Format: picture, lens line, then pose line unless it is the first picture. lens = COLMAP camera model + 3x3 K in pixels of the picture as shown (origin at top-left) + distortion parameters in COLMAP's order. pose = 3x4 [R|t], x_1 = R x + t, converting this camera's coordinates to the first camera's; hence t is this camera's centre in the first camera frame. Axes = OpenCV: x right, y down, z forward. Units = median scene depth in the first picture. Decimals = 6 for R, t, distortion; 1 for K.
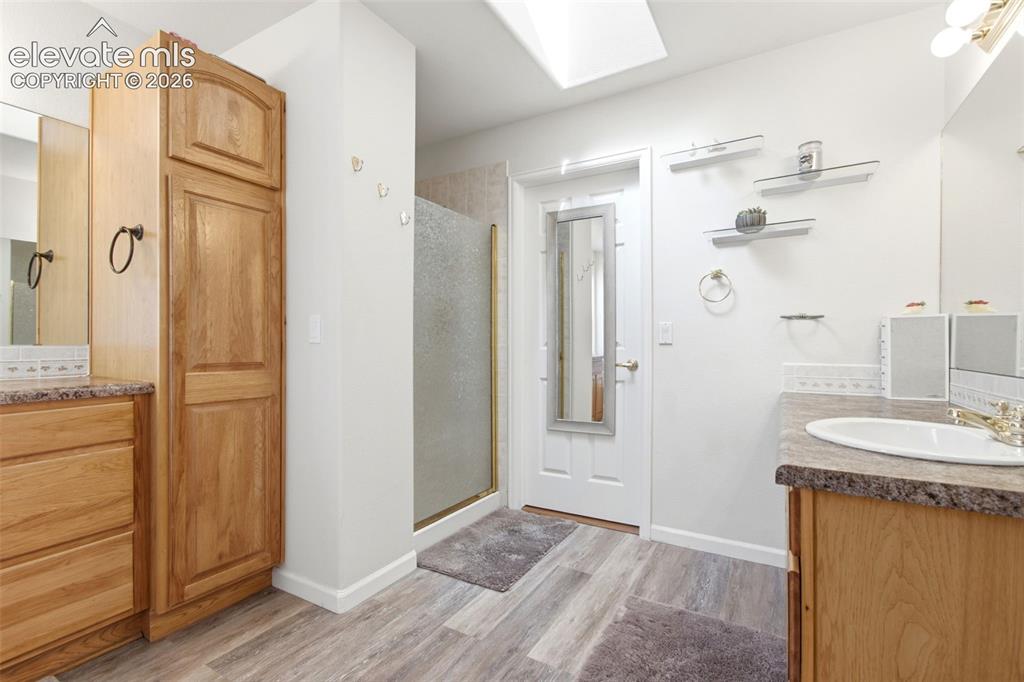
lens RADIAL K [[464.2, 0, 503.0], [0, 464.2, 344.9], [0, 0, 1]] dist [-0.009721, 0.002142]
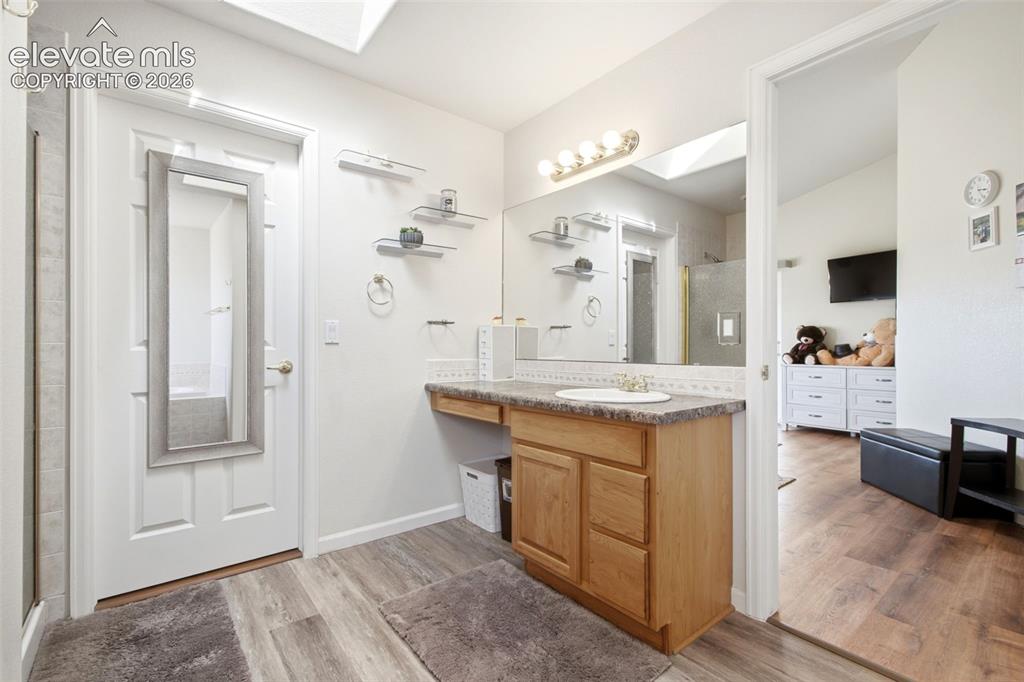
lens RADIAL K [[464.2, 0, 504.7], [0, 464.2, 340.0], [0, 0, 1]] dist [-0.009721, 0.002142]
pose [[0.342450, 0.008610, 0.939496, -0.453047], [0.000512, 0.999956, -0.009350, 0.000561], [-0.939536, 0.003683, 0.342431, 0.354059]]
